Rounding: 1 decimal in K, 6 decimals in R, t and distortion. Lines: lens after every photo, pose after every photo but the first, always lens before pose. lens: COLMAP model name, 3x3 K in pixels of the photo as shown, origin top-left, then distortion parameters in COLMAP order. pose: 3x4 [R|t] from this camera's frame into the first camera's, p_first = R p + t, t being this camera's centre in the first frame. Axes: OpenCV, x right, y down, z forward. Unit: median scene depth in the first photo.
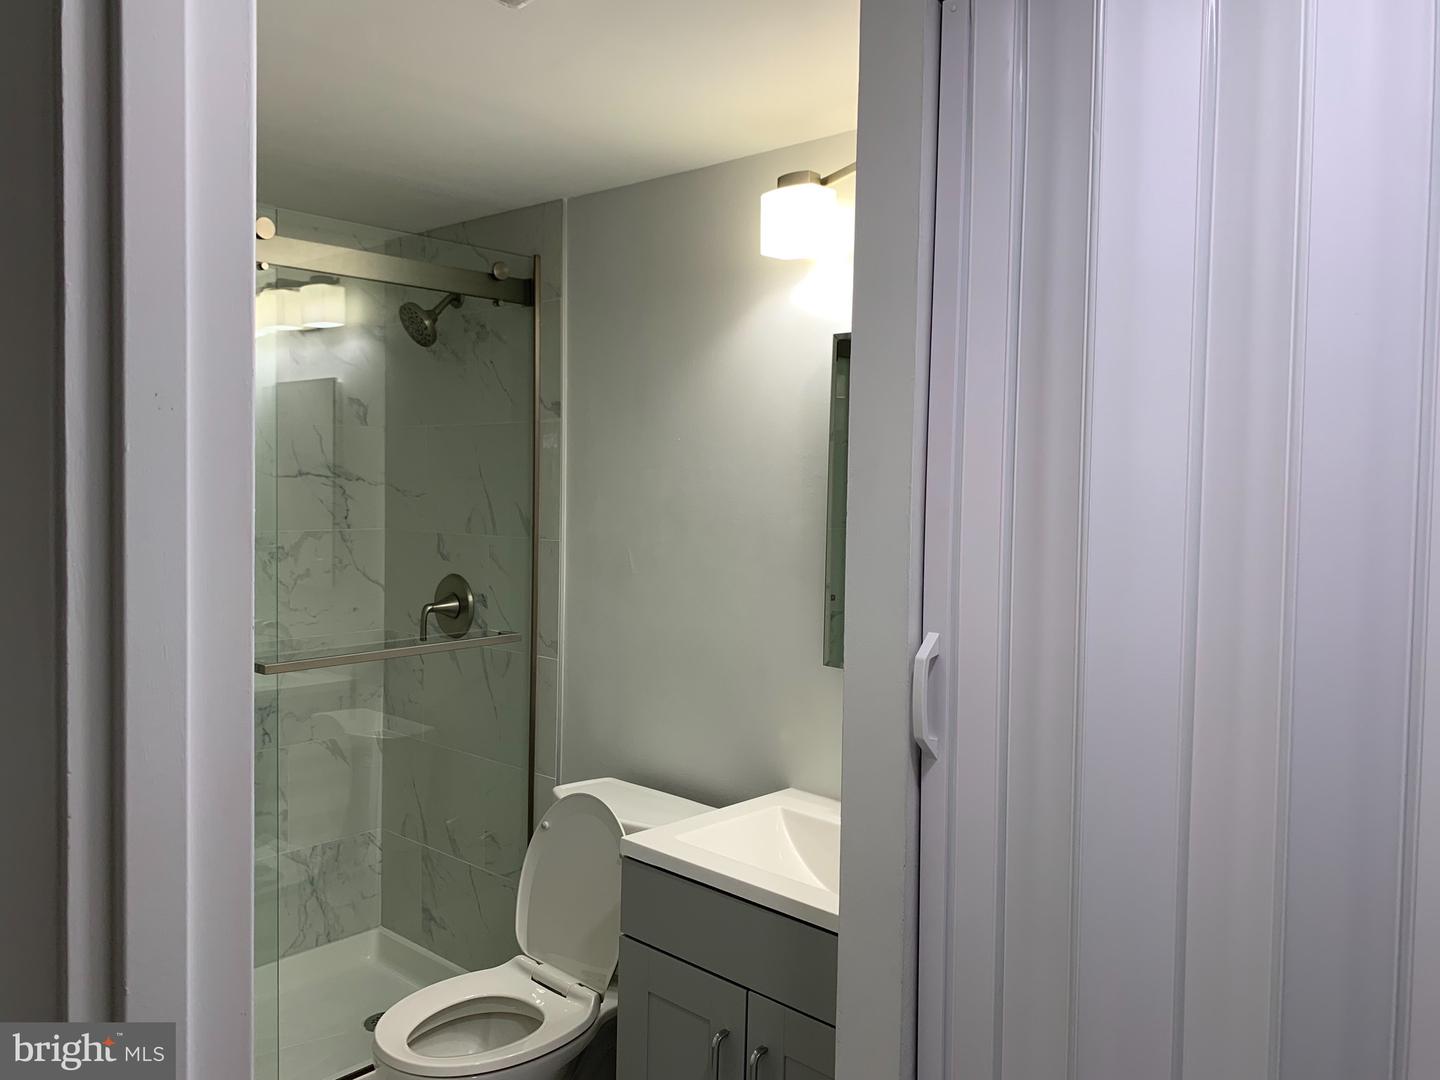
lens RADIAL K [[1119.2, 0, 722.0], [0, 1119.2, 507.7], [0, 0, 1]] dist [0.147836, -0.305611]
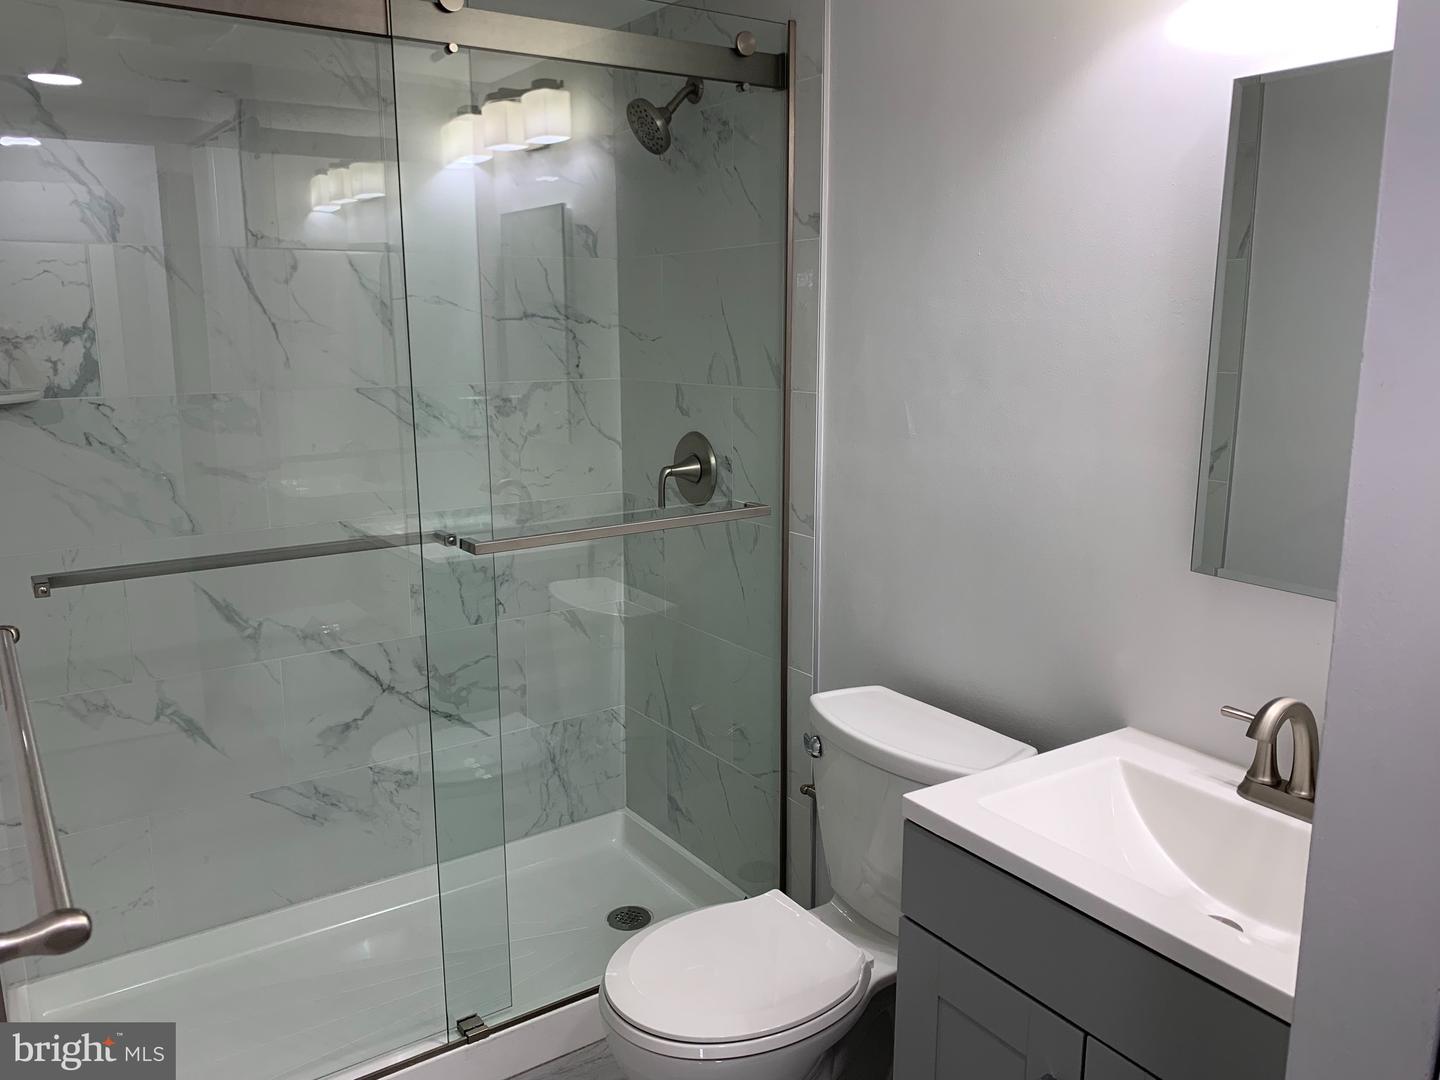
lens RADIAL K [[1096.5, 0, 700.5], [0, 1096.5, 532.0], [0, 0, 1]] dist [0.032499, -0.043551]
pose [[0.970283, 0.028312, -0.240309, -0.031509], [0.010351, 0.987365, 0.158121, 0.002433], [0.241750, -0.155910, 0.957731, 0.194184]]
